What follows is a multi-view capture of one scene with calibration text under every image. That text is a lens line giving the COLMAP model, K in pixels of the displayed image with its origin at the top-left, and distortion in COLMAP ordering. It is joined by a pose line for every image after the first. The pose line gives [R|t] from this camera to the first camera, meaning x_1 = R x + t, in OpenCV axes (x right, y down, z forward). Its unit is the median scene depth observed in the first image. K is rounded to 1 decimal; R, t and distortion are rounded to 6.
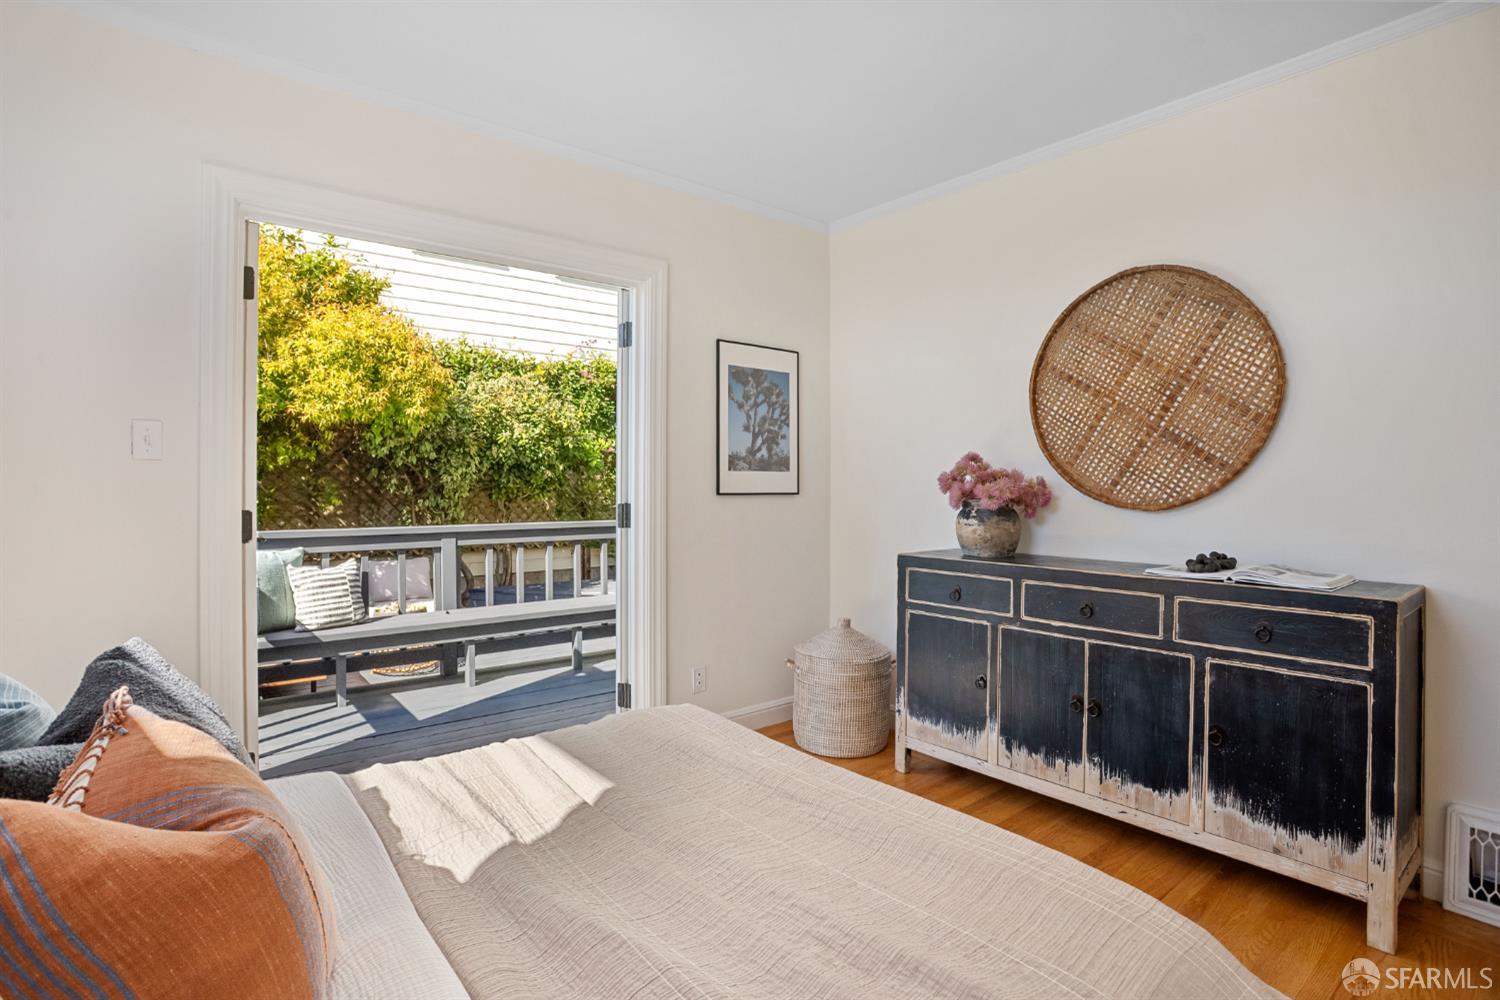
lens RADIAL K [[744.5, 0, 741.8], [0, 744.5, 505.3], [0, 0, 1]] dist [-0.076742, 0.034543]
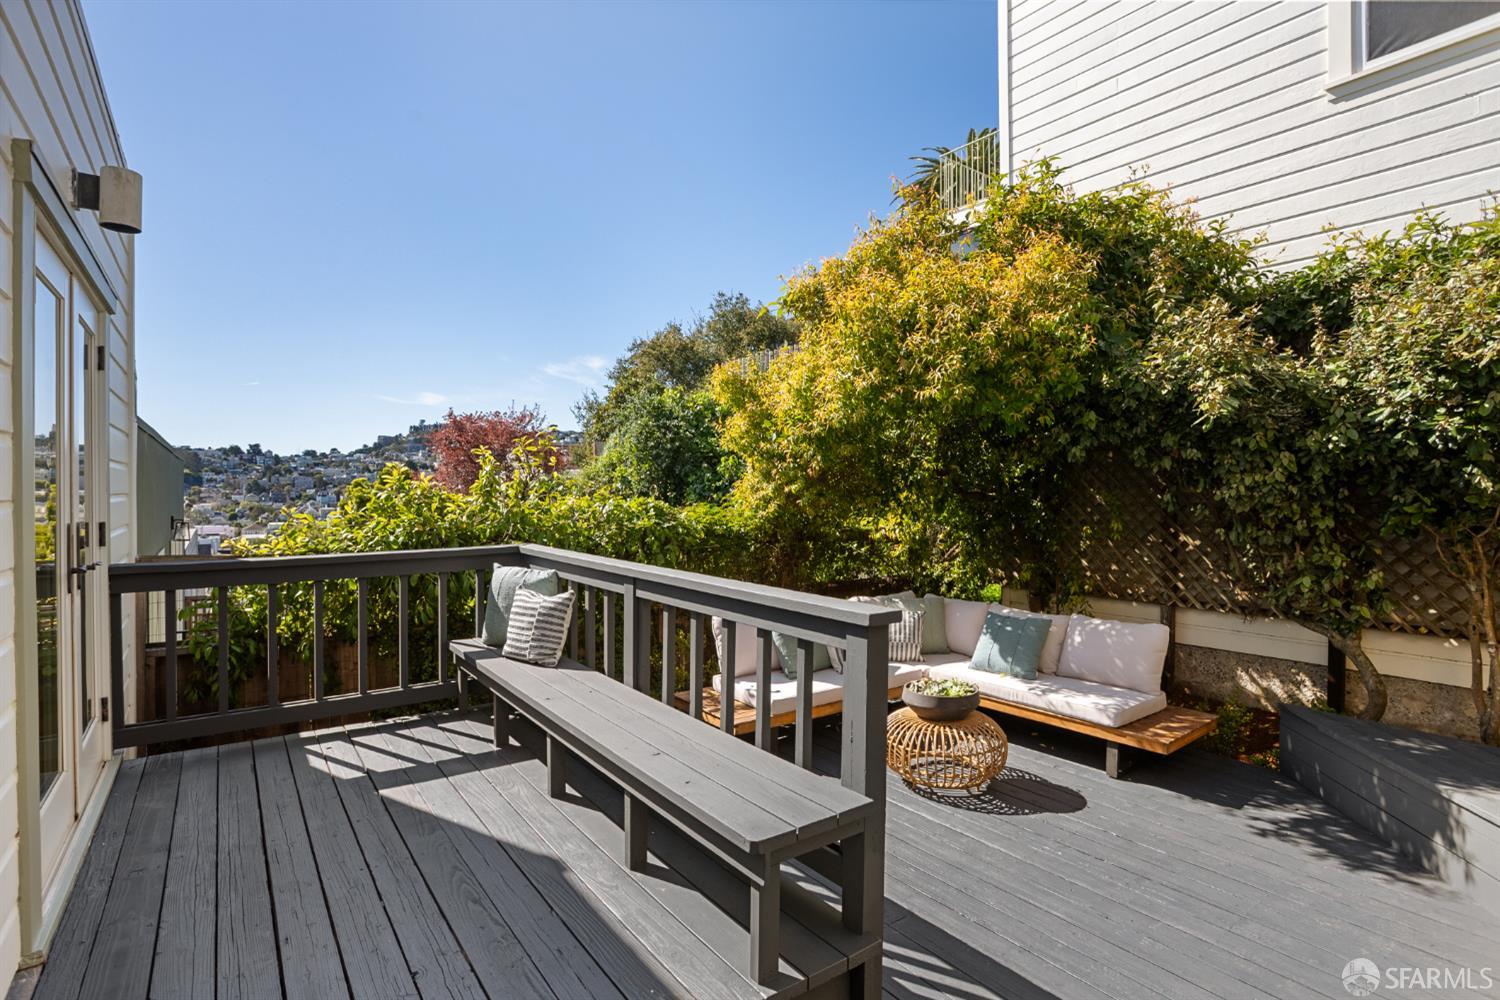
lens RADIAL K [[726.7, 0, 753.2], [0, 726.7, 490.2], [0, 0, 1]] dist [-0.054628, 0.018031]
pose [[-0.053120, 0.003951, -0.998580, 0.323568], [-0.034181, 0.999399, 0.005773, -0.060285], [0.998003, 0.034439, -0.052953, 1.312612]]
